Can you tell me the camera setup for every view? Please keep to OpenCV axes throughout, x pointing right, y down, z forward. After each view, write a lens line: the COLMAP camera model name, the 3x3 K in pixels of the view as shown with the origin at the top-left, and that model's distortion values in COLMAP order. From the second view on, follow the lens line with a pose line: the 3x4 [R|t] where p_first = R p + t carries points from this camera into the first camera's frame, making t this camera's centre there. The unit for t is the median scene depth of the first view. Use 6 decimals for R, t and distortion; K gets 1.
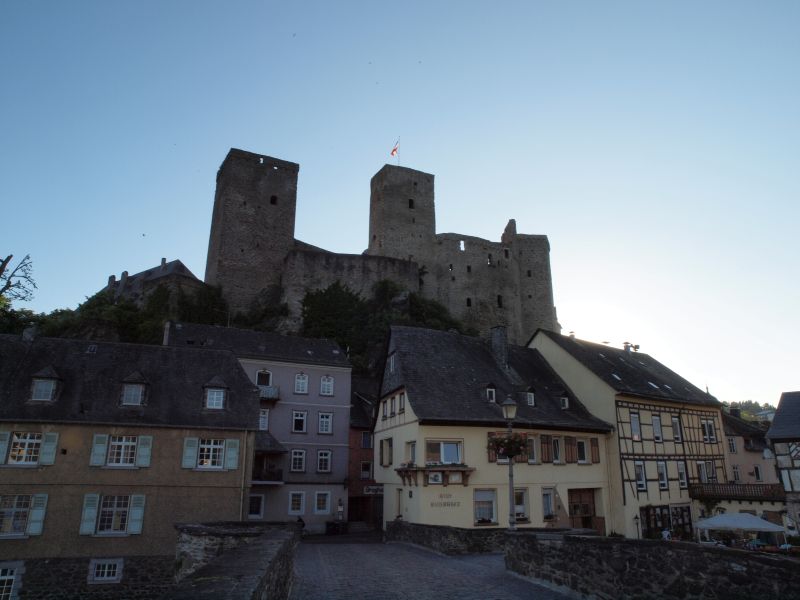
lens RADIAL K [[567.2, 0, 400.0], [0, 567.2, 300.0], [0, 0, 1]] dist [-0.109531, 0.079621]
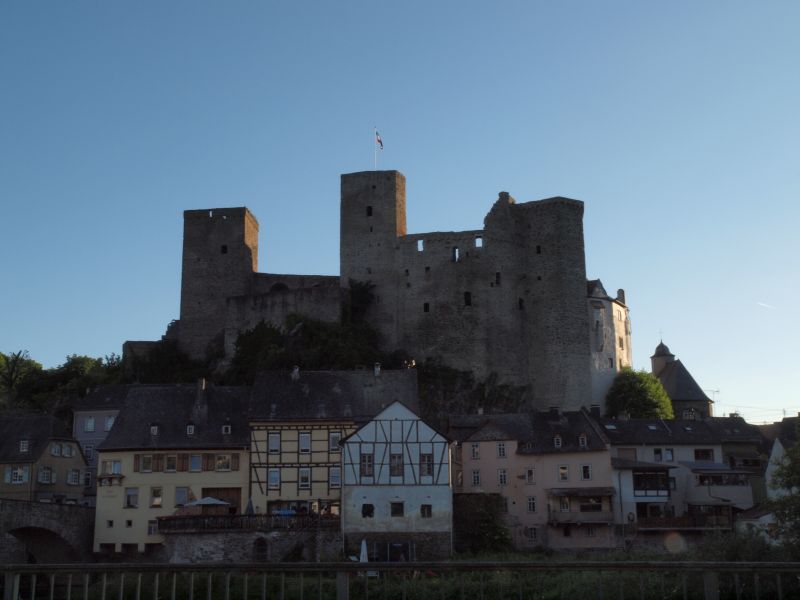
lens RADIAL K [[999.5, 0, 400.0], [0, 999.5, 300.0], [0, 0, 1]] dist [0.000006, 0.000817]
pose [[0.813970, -0.141775, -0.563341, 1.271764], [0.188640, 0.981715, 0.025500, -0.072717], [0.549425, -0.127025, 0.825831, -0.487068]]
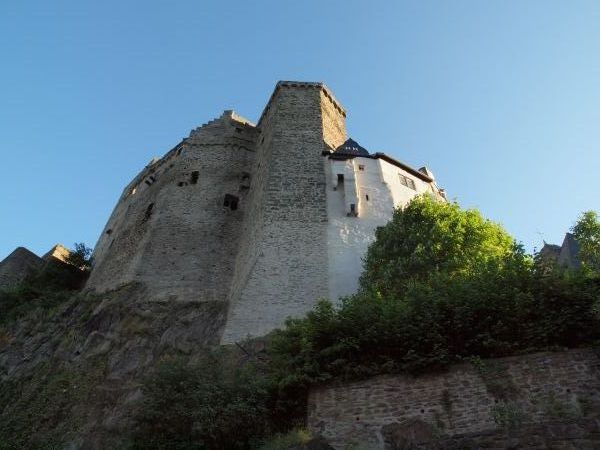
lens RADIAL K [[425.4, 0, 300.0], [0, 425.4, 225.0], [0, 0, 1]] dist [-0.109531, 0.079621]
pose [[0.421465, -0.655524, -0.626622, 0.677083], [0.265234, 0.749883, -0.606075, 0.436246], [0.867190, 0.089238, 0.489917, 1.183697]]
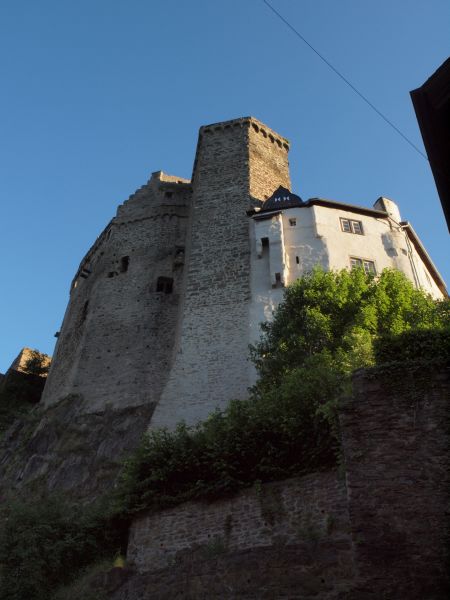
lens RADIAL K [[534.4, 0, 225.0], [0, 534.4, 300.0], [0, 0, 1]] dist [-0.025934, 0.006018]
pose [[0.148188, -0.654663, -0.741254, 0.781643], [0.277592, 0.746931, -0.604182, 0.468431], [0.949201, -0.116233, 0.292416, 1.258454]]
